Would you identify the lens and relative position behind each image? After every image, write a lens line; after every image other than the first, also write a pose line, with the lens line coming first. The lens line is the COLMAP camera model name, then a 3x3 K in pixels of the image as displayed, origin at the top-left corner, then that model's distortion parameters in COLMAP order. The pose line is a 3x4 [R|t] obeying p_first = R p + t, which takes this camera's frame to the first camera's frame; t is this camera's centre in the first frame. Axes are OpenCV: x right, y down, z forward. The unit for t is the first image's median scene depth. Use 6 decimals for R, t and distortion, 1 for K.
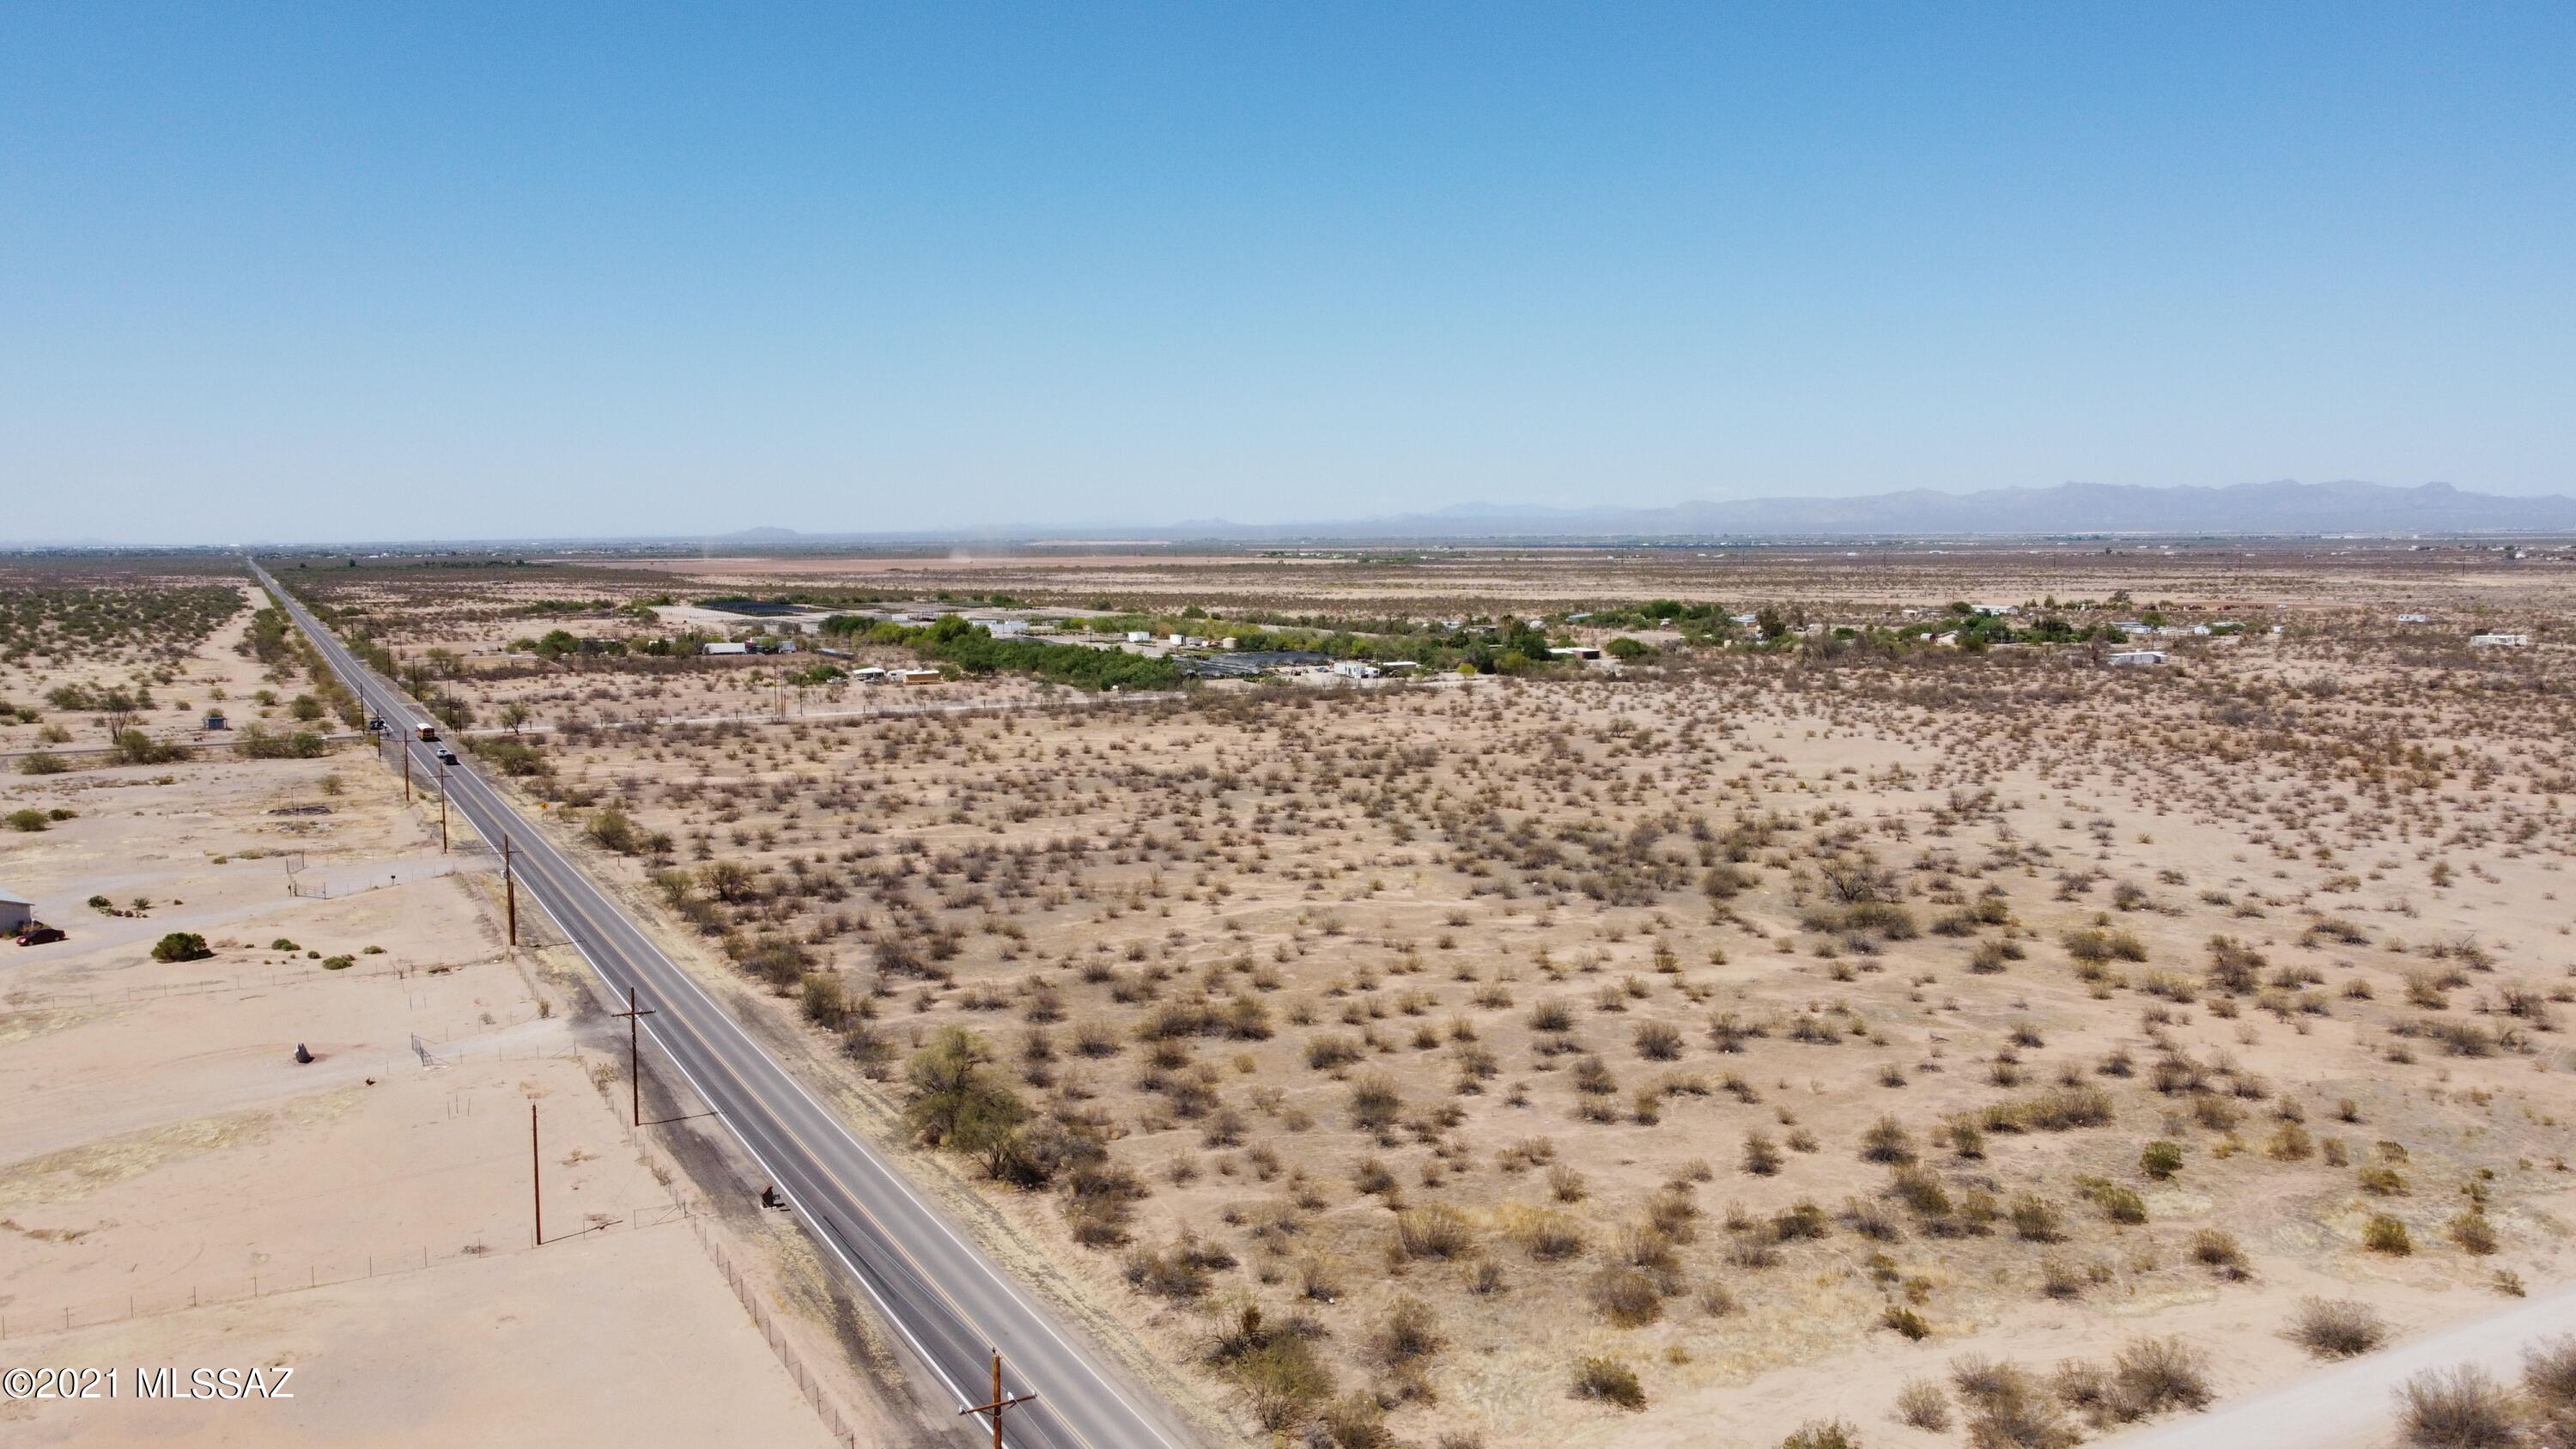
lens RADIAL K [[1944.9, 0, 1274.6], [0, 1944.9, 703.4], [0, 0, 1]] dist [-0.003796, -0.004439]
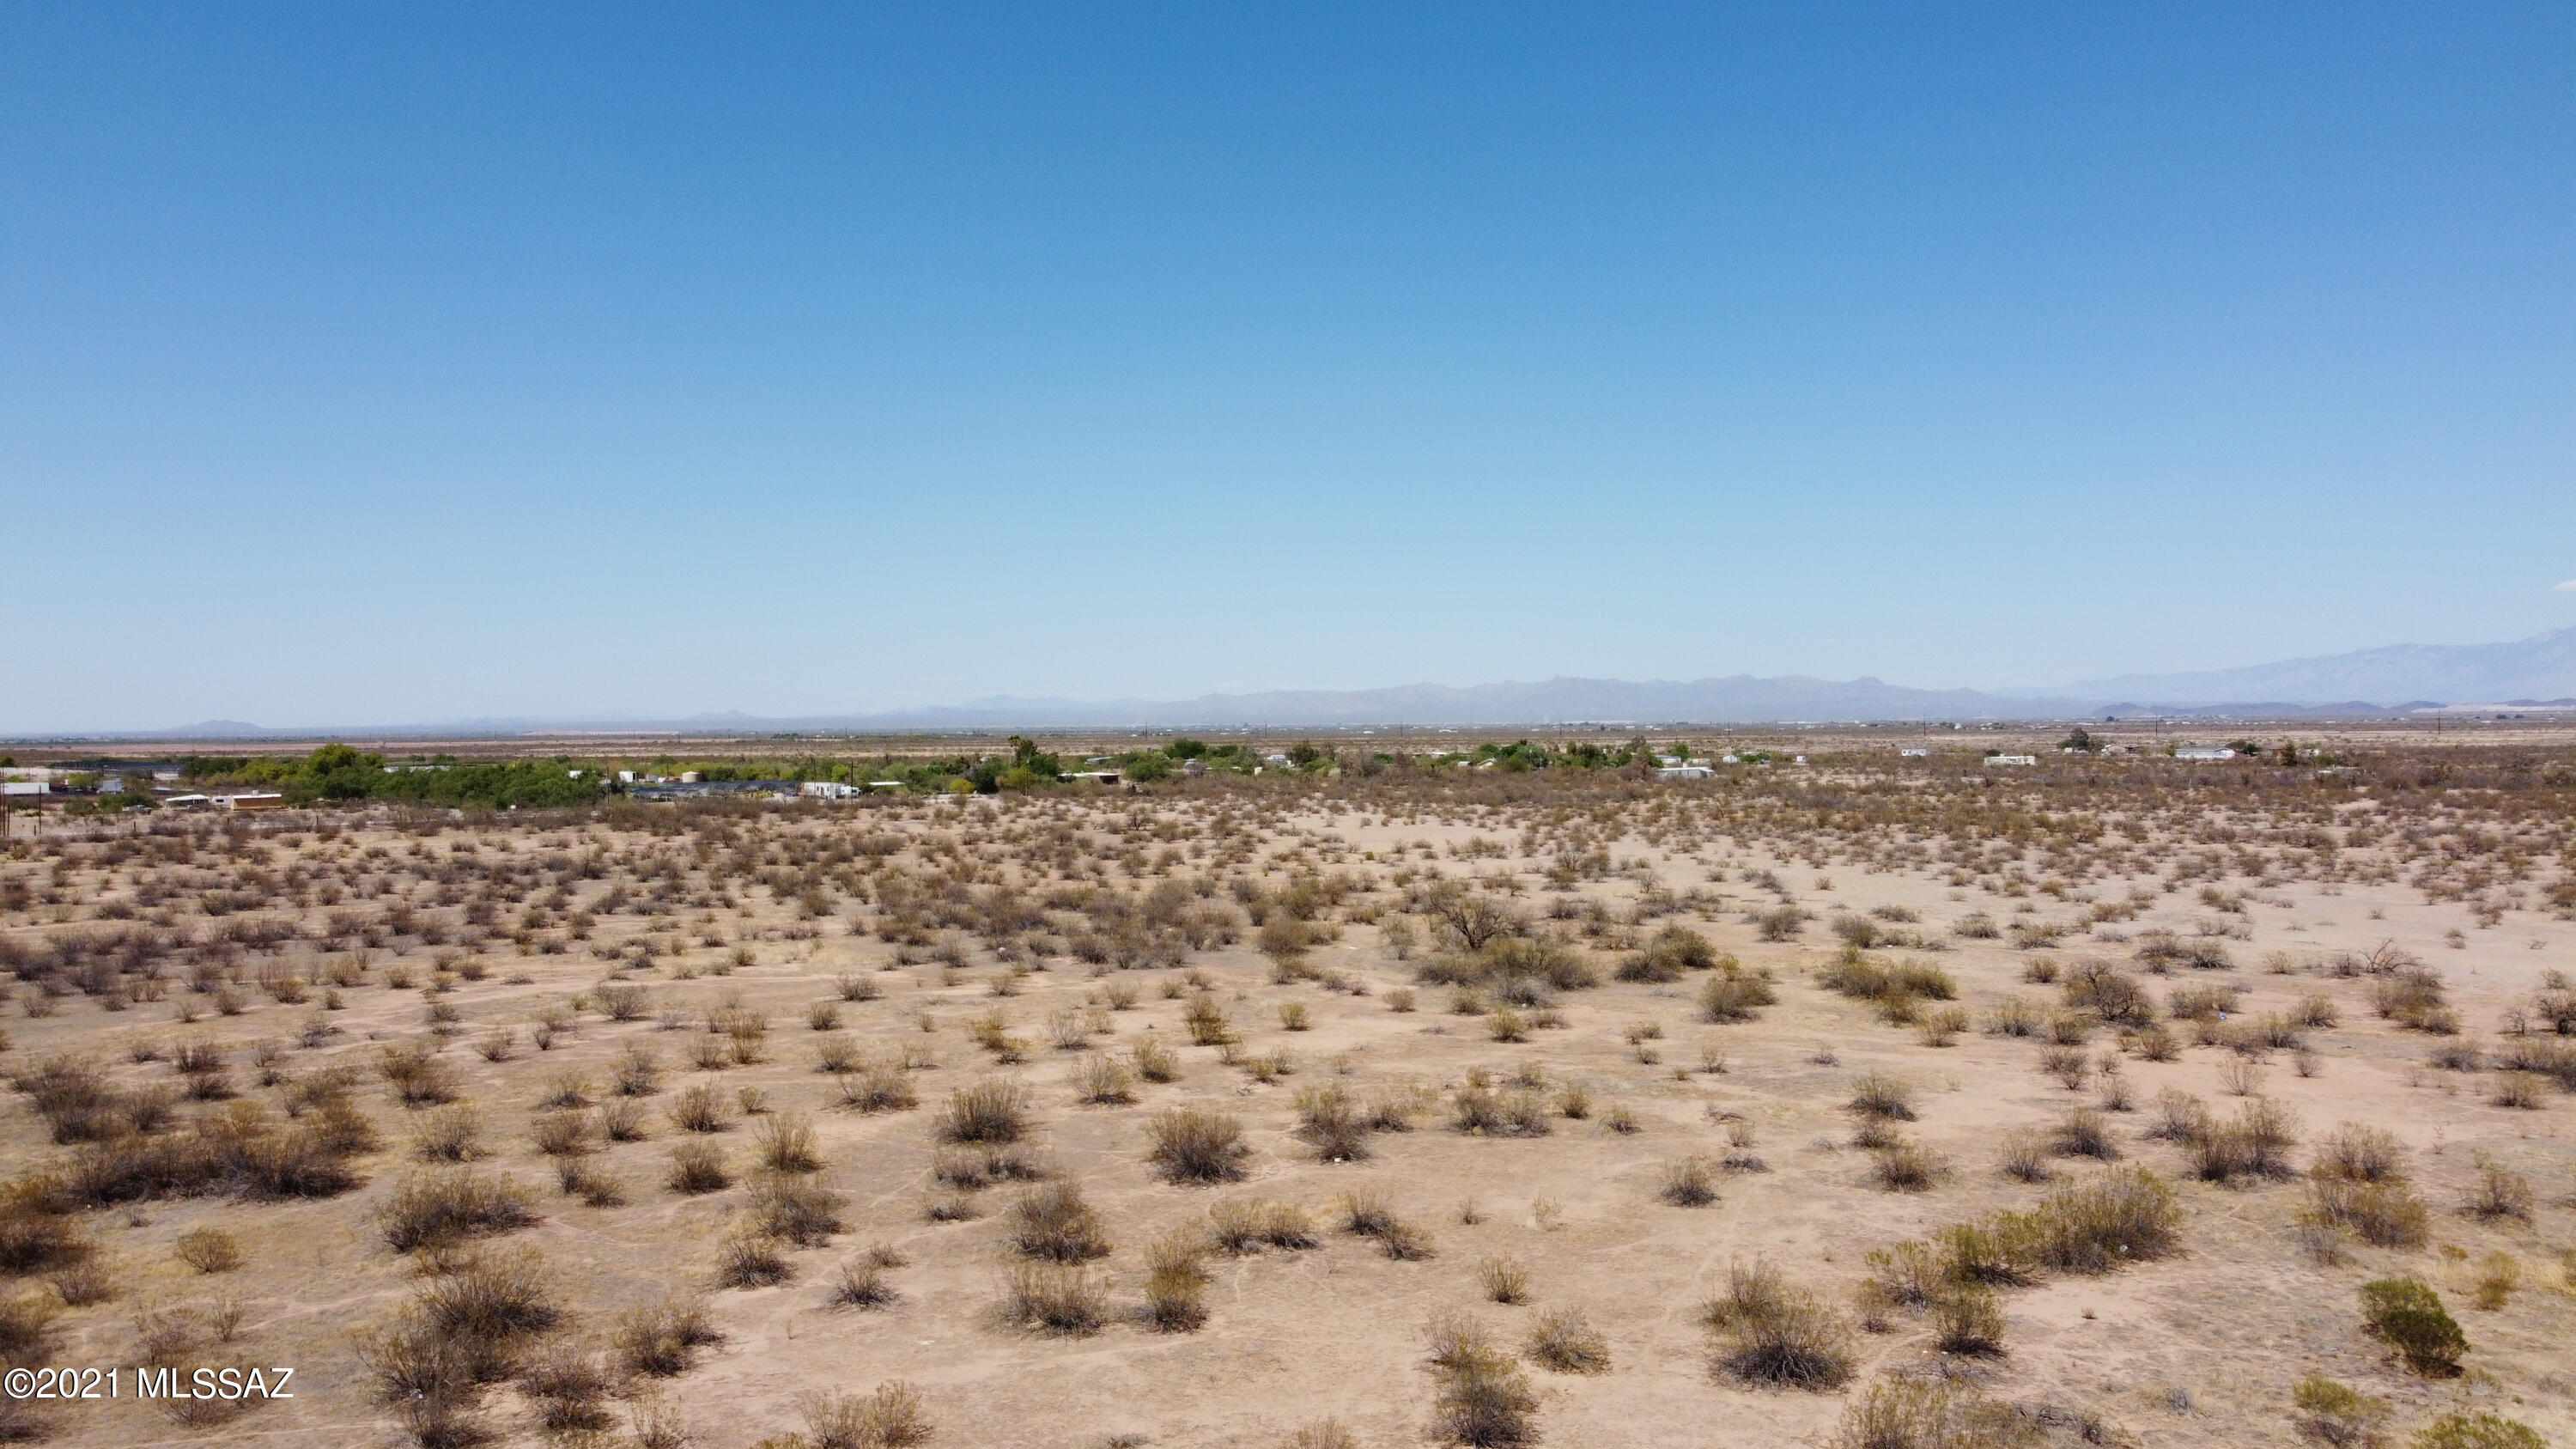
lens RADIAL K [[1944.9, 0, 1271.8], [0, 1944.9, 704.1], [0, 0, 1]] dist [-0.003796, -0.004439]
pose [[0.971255, -0.000032, 0.238043, 0.053087], [0.023431, 0.995157, -0.095470, 0.058620], [-0.236887, 0.098303, 0.966551, 0.274807]]
